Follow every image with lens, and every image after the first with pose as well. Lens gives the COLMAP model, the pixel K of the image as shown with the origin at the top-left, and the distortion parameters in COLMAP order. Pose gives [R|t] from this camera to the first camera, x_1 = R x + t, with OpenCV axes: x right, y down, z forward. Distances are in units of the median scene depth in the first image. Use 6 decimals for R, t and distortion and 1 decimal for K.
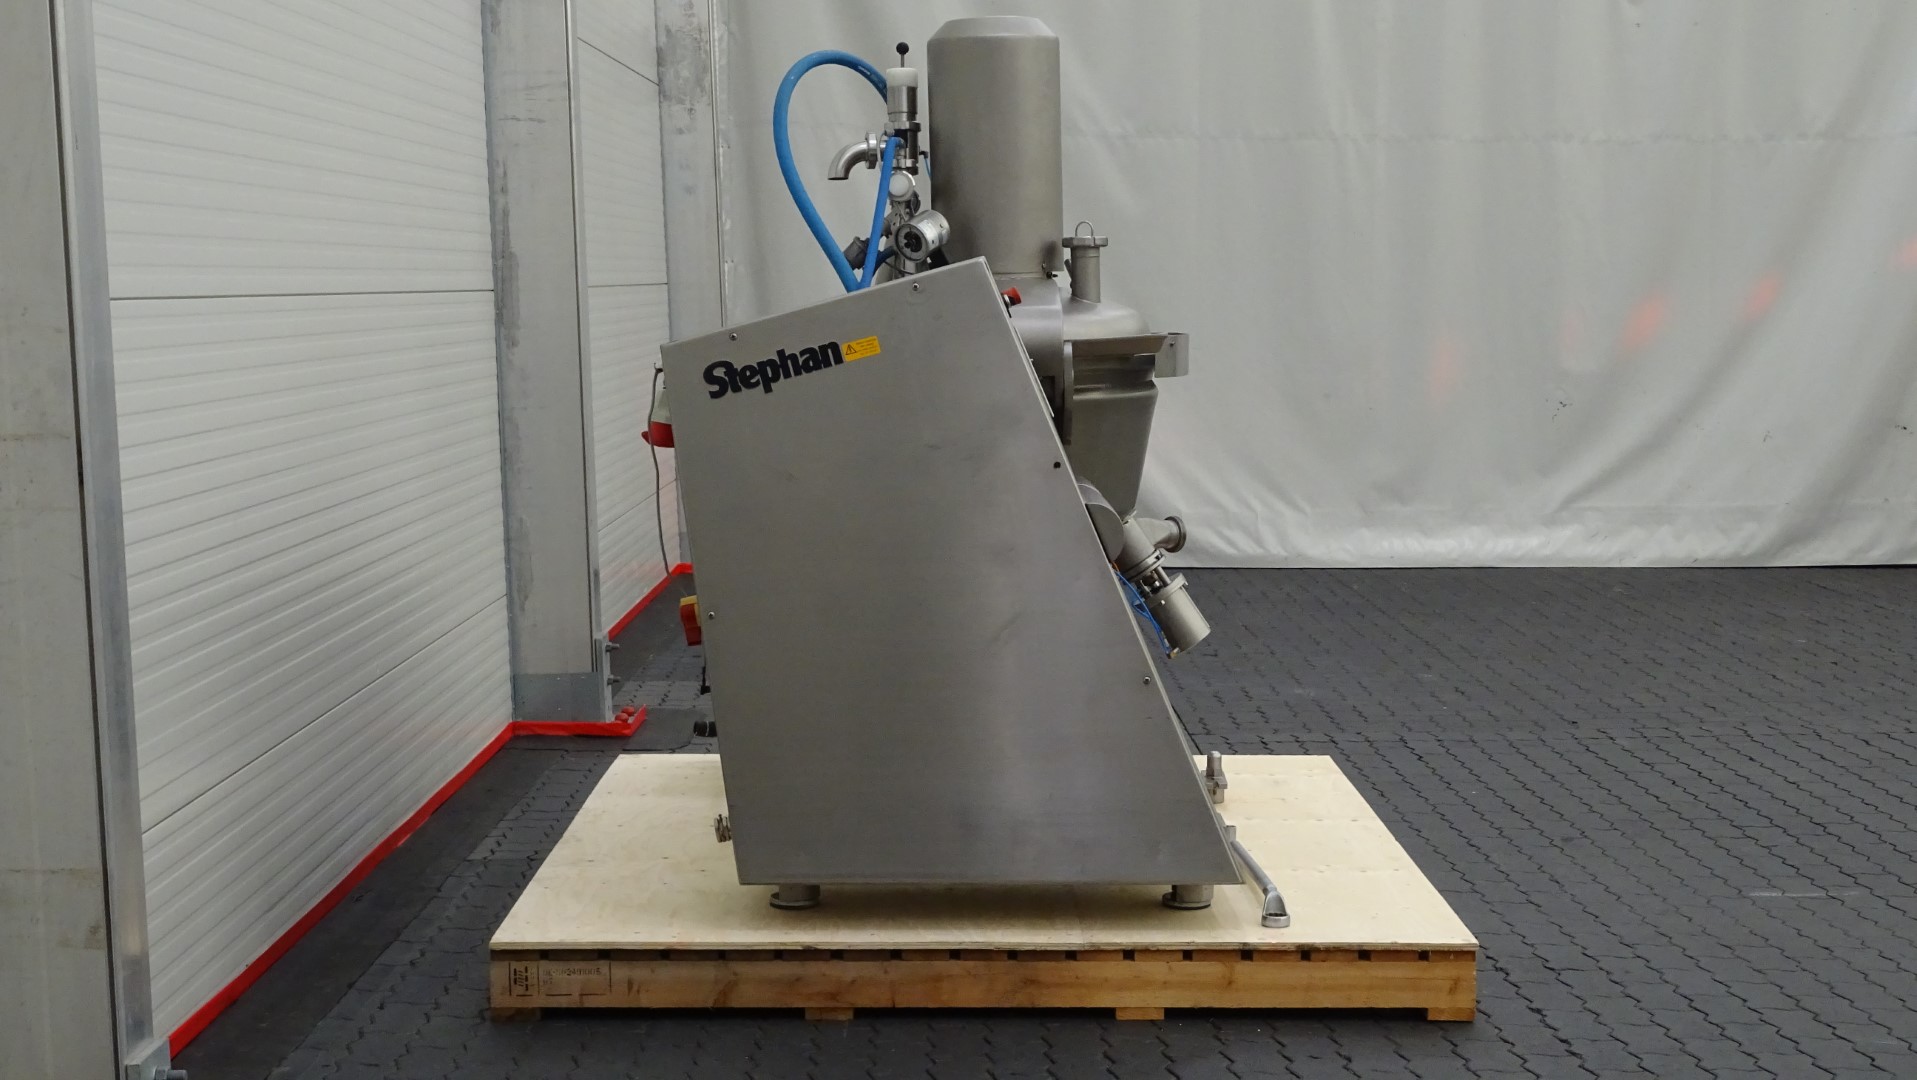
lens RADIAL K [[2768.8, 0, 958.4], [0, 2768.8, 539.6], [0, 0, 1]] dist [-0.002594, 0.000000]
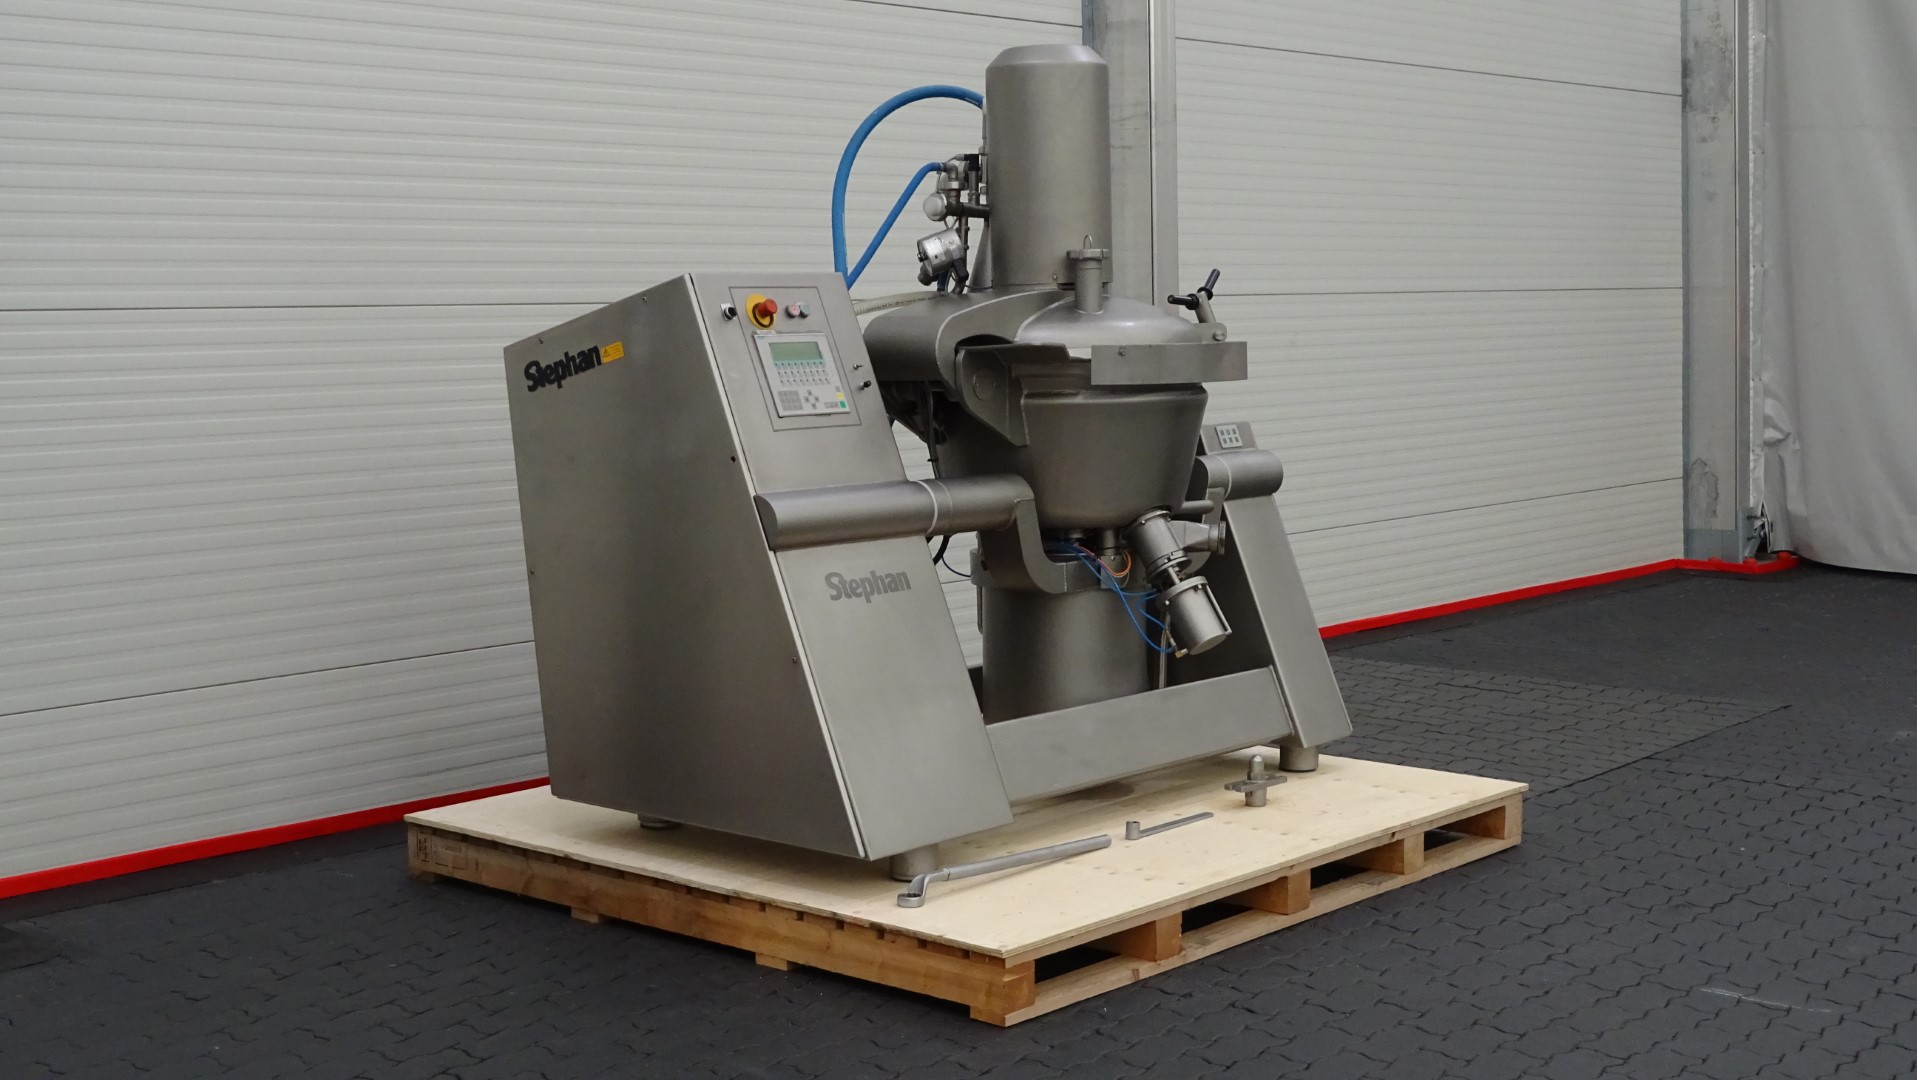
lens RADIAL K [[2446.4, 0, 950.6], [0, 2446.4, 558.6], [0, 0, 1]] dist [0.003611, 0.000000]
pose [[0.744838, 0.067152, -0.663857, 0.753105], [-0.054574, 0.997720, 0.039693, -0.030570], [0.665009, 0.006664, 0.746805, 0.323444]]
